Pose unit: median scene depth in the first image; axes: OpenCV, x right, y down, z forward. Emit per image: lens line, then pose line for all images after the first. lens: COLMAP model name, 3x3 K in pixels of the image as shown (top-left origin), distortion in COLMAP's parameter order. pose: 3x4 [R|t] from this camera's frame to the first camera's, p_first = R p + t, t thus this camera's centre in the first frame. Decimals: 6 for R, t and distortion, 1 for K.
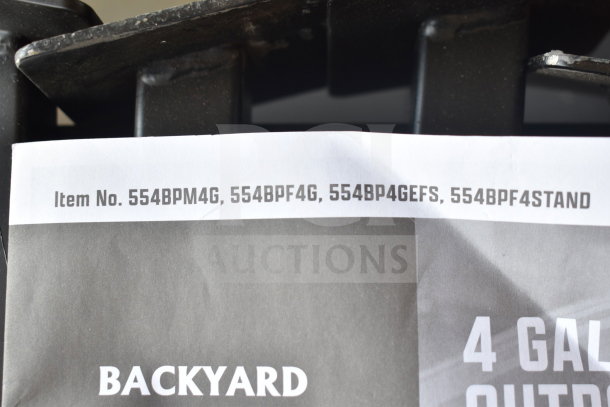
lens RADIAL K [[1012.0, 0, 303.6], [0, 1012.0, 204.1], [0, 0, 1]] dist [-0.024445, 0.000000]
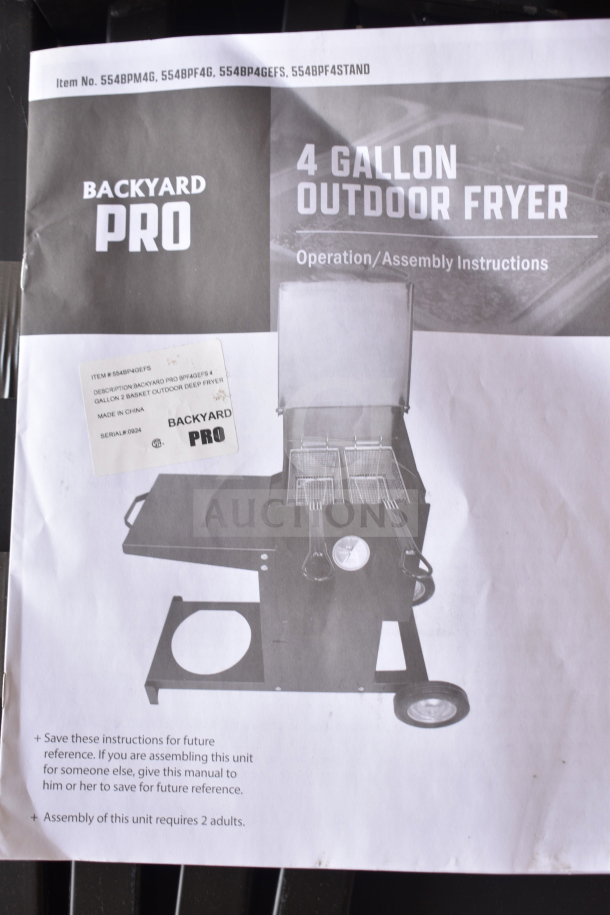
lens RADIAL K [[1363.7, 0, 307.5], [0, 1363.7, 456.0], [0, 0, 1]] dist [-0.013760, 0.000000]
pose [[0.998233, 0.003806, -0.059301, 0.304552], [-0.001135, 0.998985, 0.045025, 0.518135], [0.059412, -0.044878, 0.997224, -1.251146]]
